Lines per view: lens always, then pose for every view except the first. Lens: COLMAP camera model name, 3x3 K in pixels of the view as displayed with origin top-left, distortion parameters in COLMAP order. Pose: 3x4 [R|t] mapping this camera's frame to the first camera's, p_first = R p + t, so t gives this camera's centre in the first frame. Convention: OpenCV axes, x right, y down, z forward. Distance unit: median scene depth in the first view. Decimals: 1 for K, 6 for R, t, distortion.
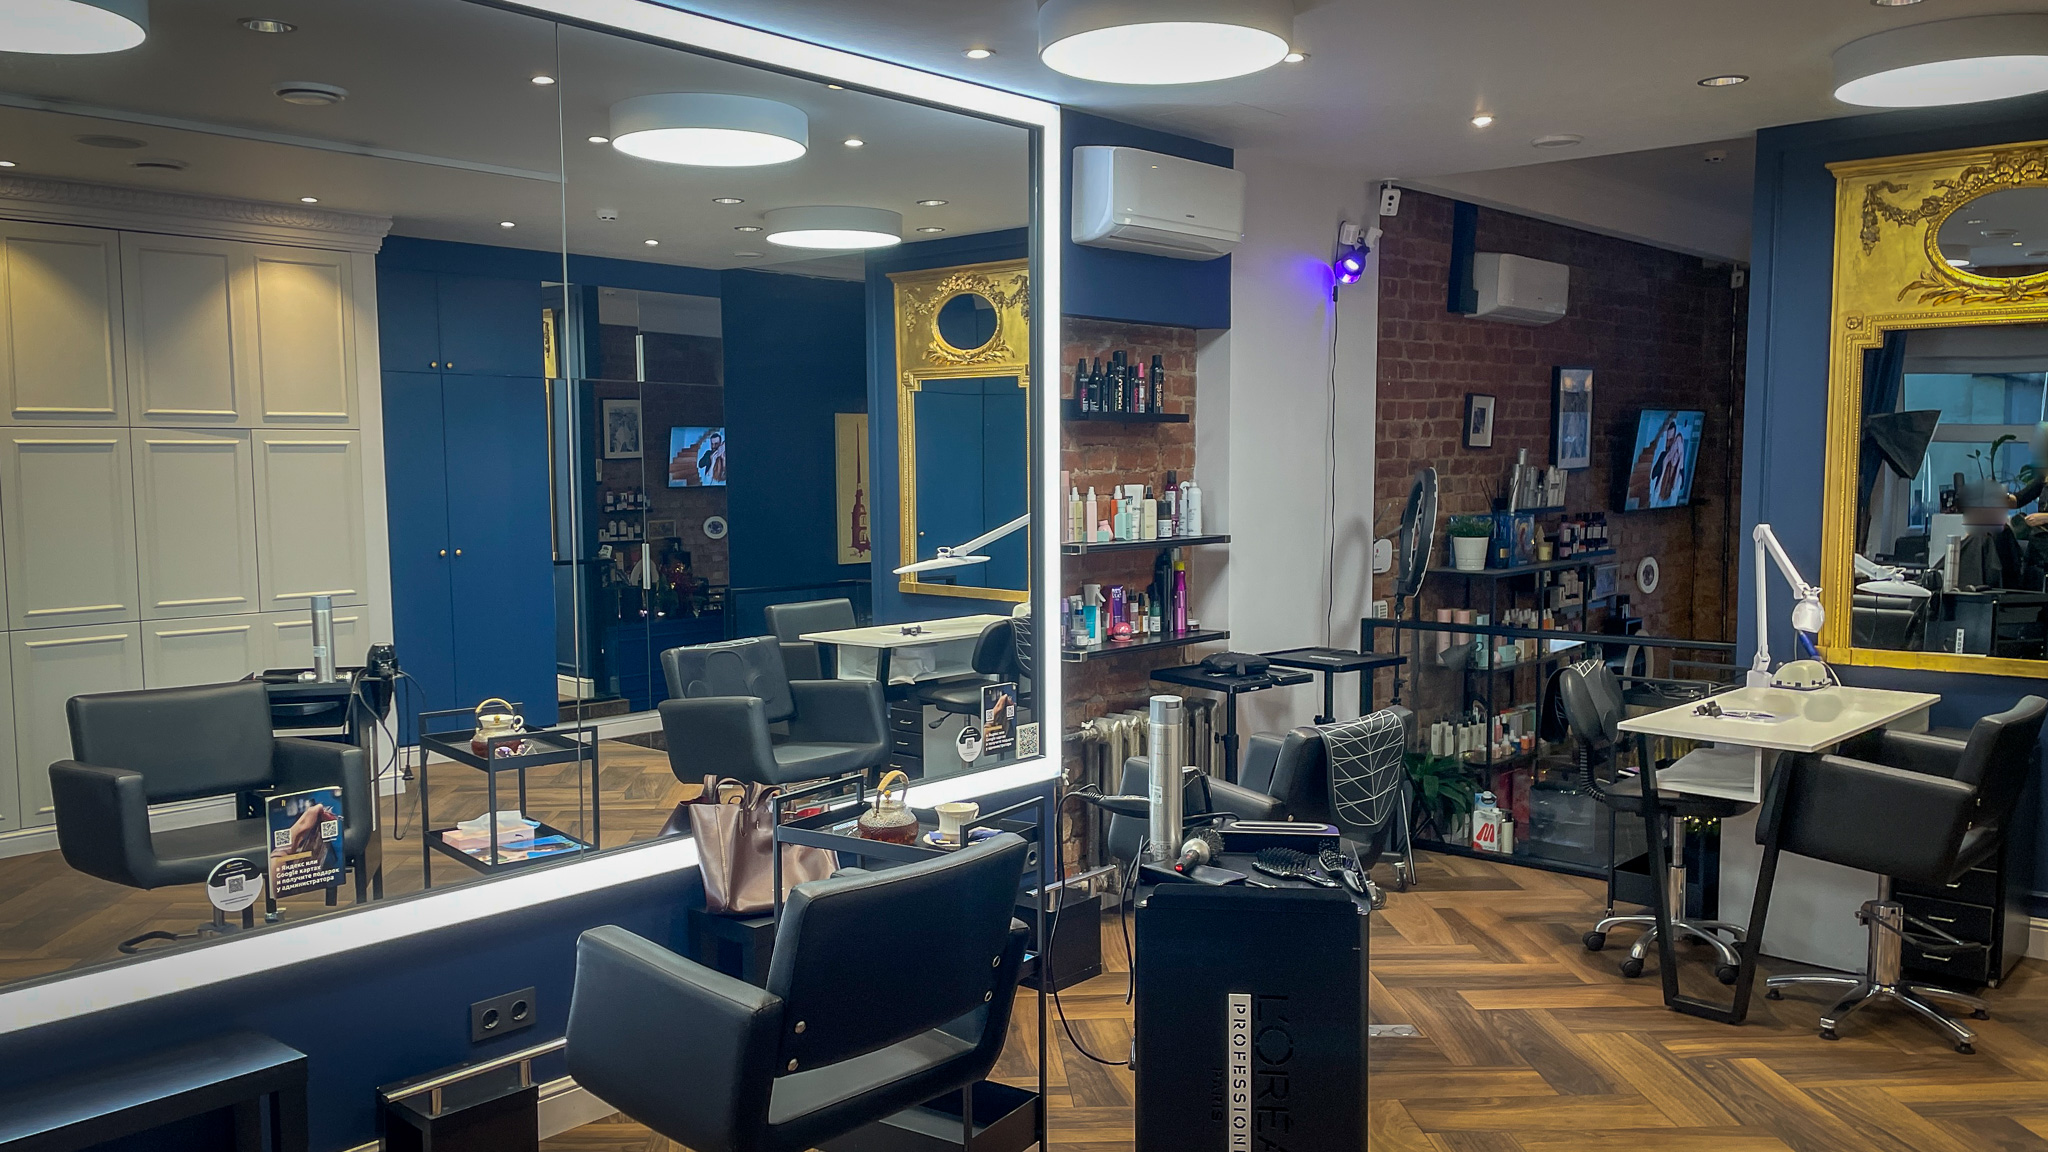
lens RADIAL K [[1597.8, 0, 1019.0], [0, 1597.8, 597.7], [0, 0, 1]] dist [0.065256, -0.003342]
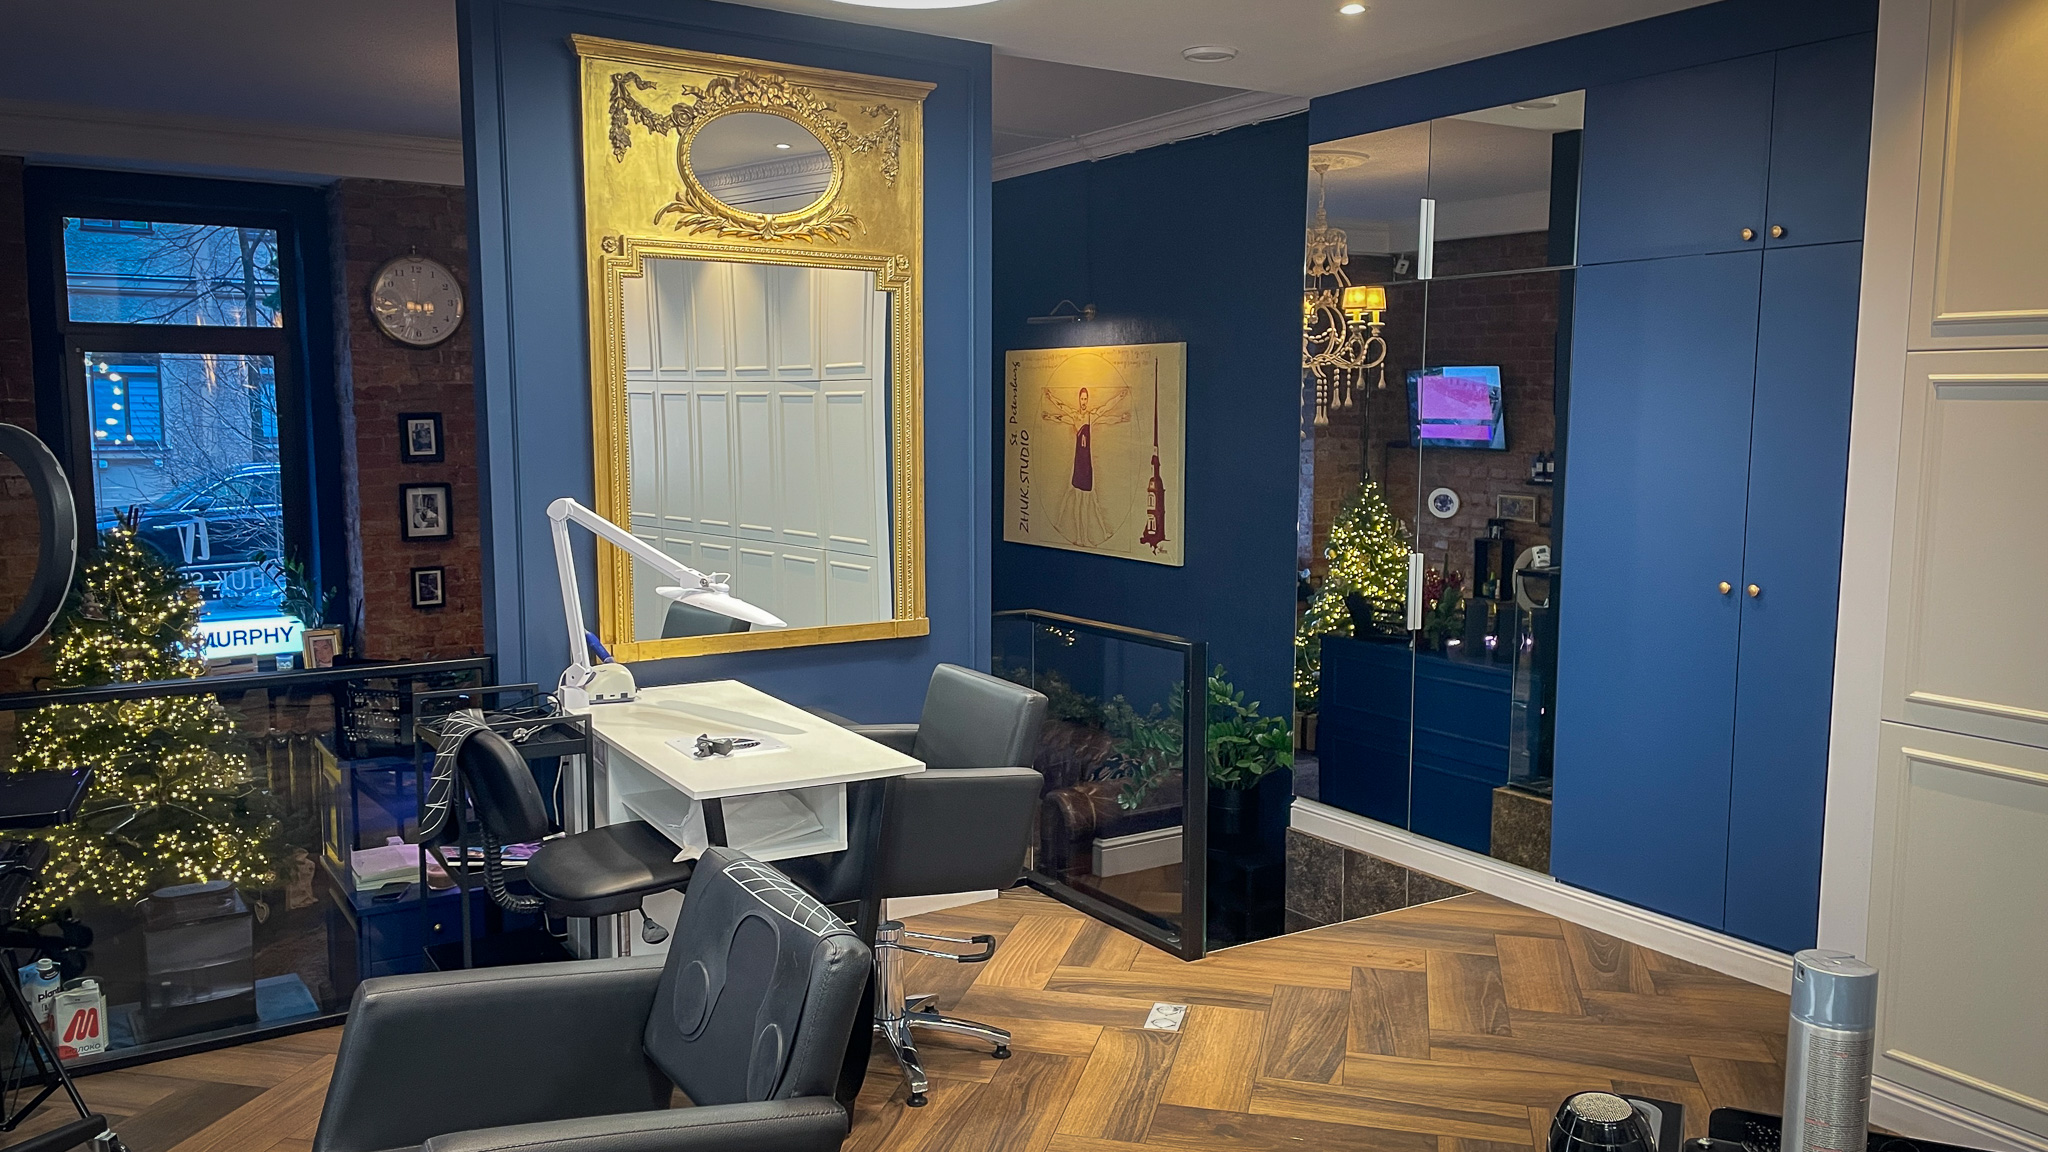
lens RADIAL K [[1597.8, 0, 1019.0], [0, 1597.8, 597.7], [0, 0, 1]] dist [0.065256, -0.003342]
pose [[0.308570, -0.115453, 0.944169, -0.206314], [0.081828, 0.992149, 0.094578, -0.054357], [-0.947675, 0.048075, 0.315595, 0.573125]]
